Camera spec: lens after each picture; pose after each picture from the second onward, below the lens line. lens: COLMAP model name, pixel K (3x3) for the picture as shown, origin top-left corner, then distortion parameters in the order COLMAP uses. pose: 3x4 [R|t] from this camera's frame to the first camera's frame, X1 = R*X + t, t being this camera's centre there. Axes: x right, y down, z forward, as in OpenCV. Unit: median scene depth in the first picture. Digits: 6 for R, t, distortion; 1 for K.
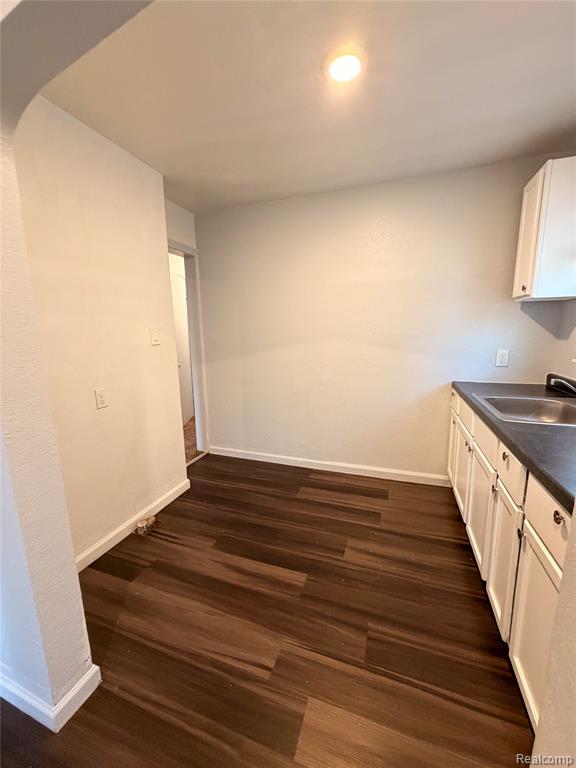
lens RADIAL K [[307.2, 0, 286.4], [0, 307.2, 383.2], [0, 0, 1]] dist [0.002301, 0.000243]
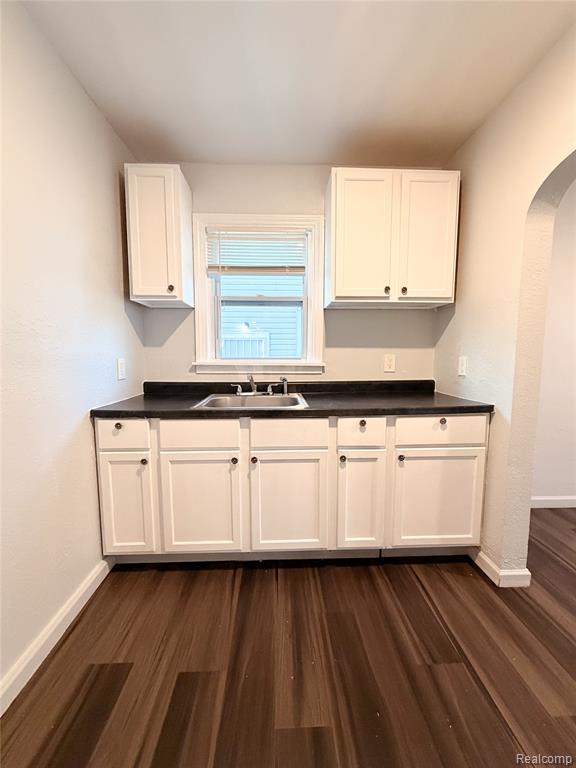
lens RADIAL K [[307.2, 0, 286.4], [0, 307.2, 383.3], [0, 0, 1]] dist [0.002301, 0.000243]
pose [[-0.383983, -0.066869, 0.920916, -0.236373], [0.167413, 0.975801, 0.140658, -0.104129], [-0.908036, 0.208183, -0.363496, 1.108967]]
